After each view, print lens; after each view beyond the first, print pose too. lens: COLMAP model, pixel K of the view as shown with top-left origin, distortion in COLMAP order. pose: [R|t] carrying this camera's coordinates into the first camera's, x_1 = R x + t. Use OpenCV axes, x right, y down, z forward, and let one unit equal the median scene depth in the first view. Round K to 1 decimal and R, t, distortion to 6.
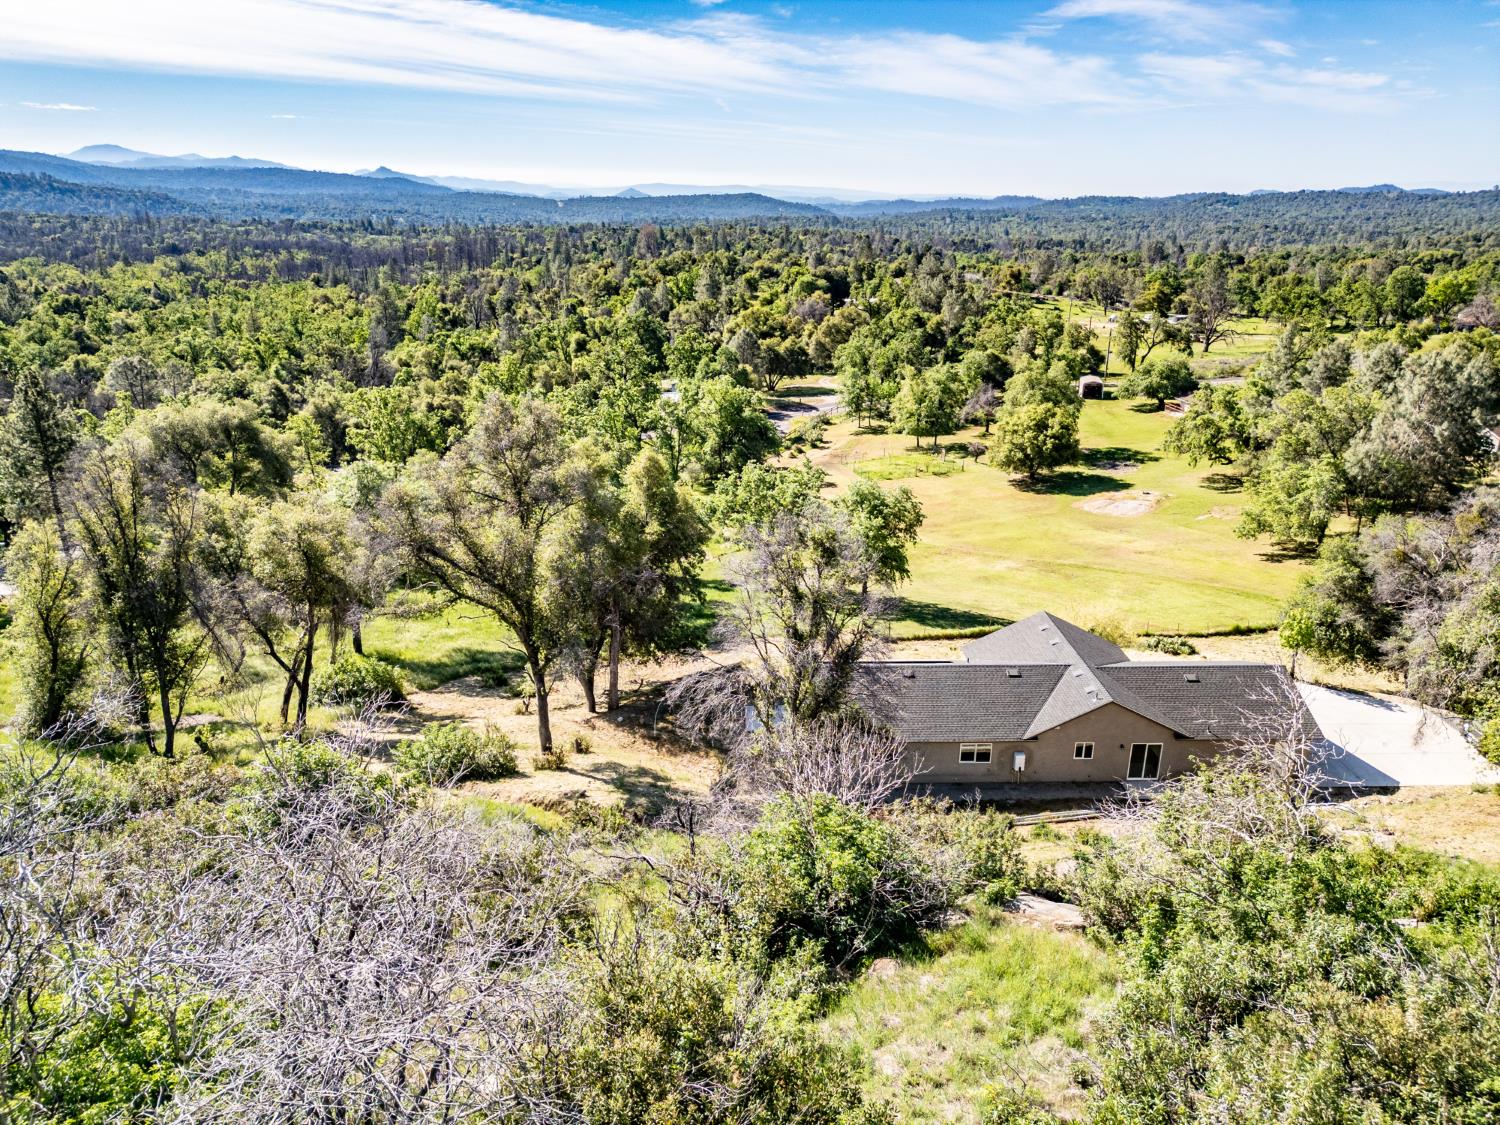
lens RADIAL K [[1040.5, 0, 744.4], [0, 1040.5, 588.6], [0, 0, 1]] dist [0.060534, -0.027117]
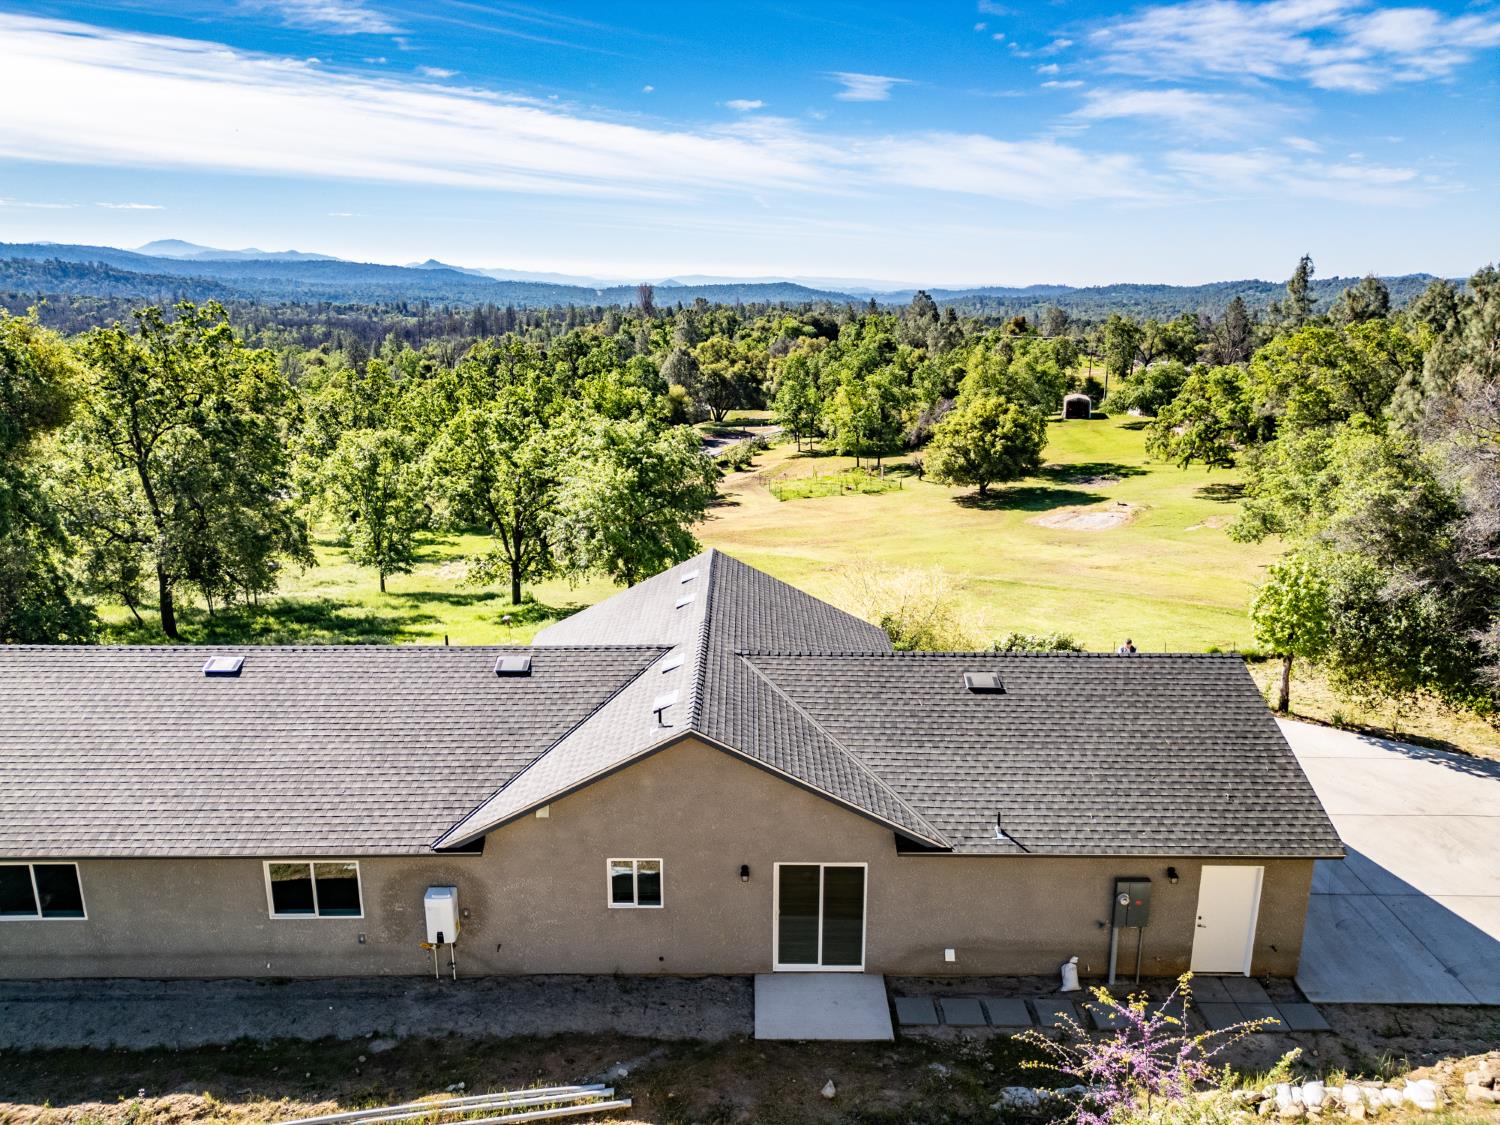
lens RADIAL K [[1048.8, 0, 750.0], [0, 1048.8, 562.5], [0, 0, 1]] dist [0.058457, -0.042841]
pose [[0.999450, 0.011207, -0.031223, 0.080790], [-0.014457, 0.994276, -0.105864, 0.018974], [0.029858, 0.106257, 0.993890, 0.142025]]
